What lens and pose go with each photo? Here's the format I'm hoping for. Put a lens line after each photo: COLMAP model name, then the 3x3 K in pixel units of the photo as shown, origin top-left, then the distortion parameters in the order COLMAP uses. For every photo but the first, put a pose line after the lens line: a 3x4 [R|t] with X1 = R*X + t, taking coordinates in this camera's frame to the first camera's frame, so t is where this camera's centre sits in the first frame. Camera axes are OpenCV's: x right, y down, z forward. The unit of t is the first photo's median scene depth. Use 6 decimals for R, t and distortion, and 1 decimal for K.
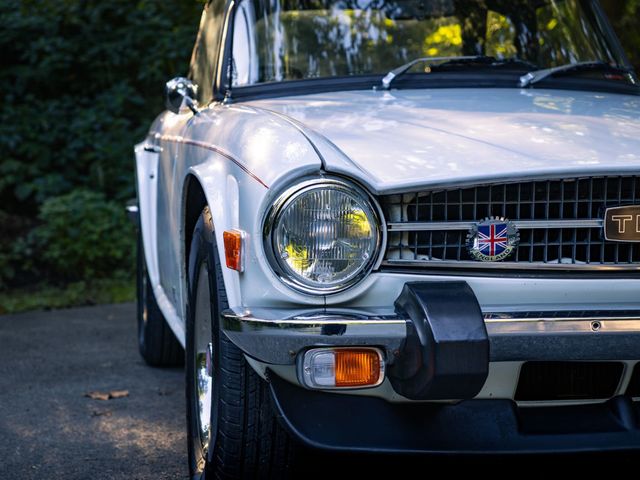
lens RADIAL K [[1628.2, 0, 320.0], [0, 1628.2, 240.0], [0, 0, 1]] dist [0.020605, 0.806855]
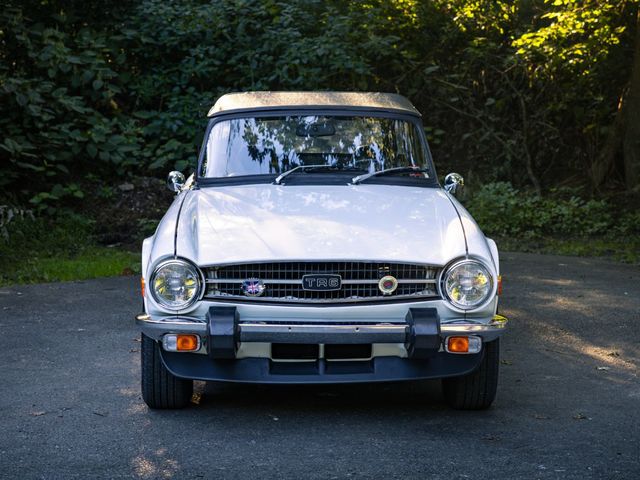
lens RADIAL K [[1615.6, 0, 320.0], [0, 1615.6, 240.0], [0, 0, 1]] dist [0.009107, 0.504965]
pose [[0.989428, 0.030046, -0.141877, 0.506344], [-0.022885, 0.998393, 0.051843, -0.181491], [0.143207, -0.048049, 0.988526, -1.170372]]
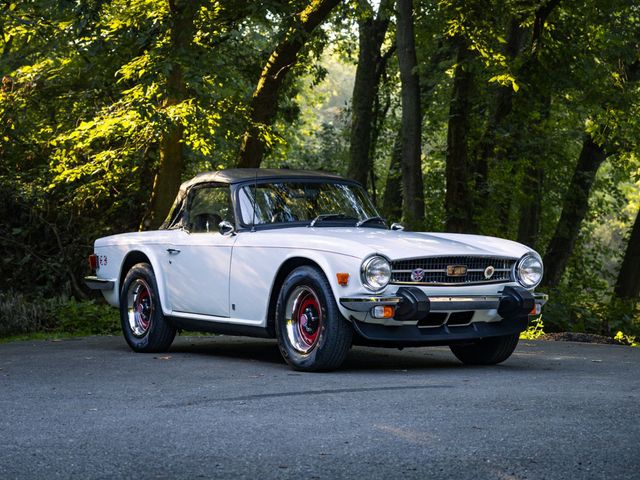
lens RADIAL K [[1668.2, 0, 320.0], [0, 1668.2, 240.0], [0, 0, 1]] dist [0.042559, 0.060682]
pose [[0.922652, 0.009201, 0.385524, -1.406487], [0.017965, 0.997604, -0.066804, 0.153394], [-0.385215, 0.068563, 0.920276, -2.099051]]
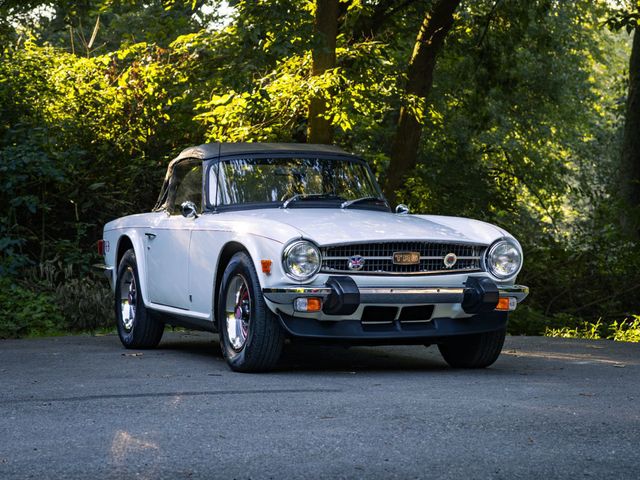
lens RADIAL K [[1861.7, 0, 320.0], [0, 1861.7, 240.0], [0, 0, 1]] dist [-0.030442, 0.345295]
pose [[0.980094, 0.011553, 0.198196, -0.617994], [0.001107, 0.997972, -0.063648, 0.170578], [-0.198530, 0.062601, 0.978094, -2.252414]]
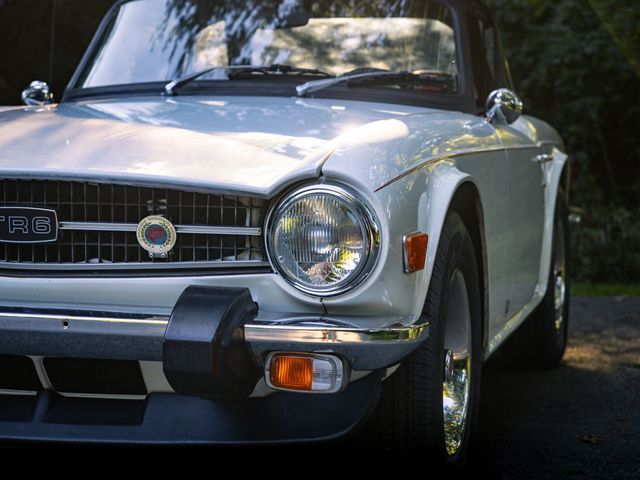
lens RADIAL K [[1628.2, 0, 320.0], [0, 1628.2, 240.0], [0, 0, 1]] dist [0.020605, 0.806855]
pose [[0.918451, 0.052667, -0.392012, 0.788781], [-0.053869, 0.998516, 0.007940, -0.019144], [0.391849, 0.013825, 0.919926, 0.108350]]
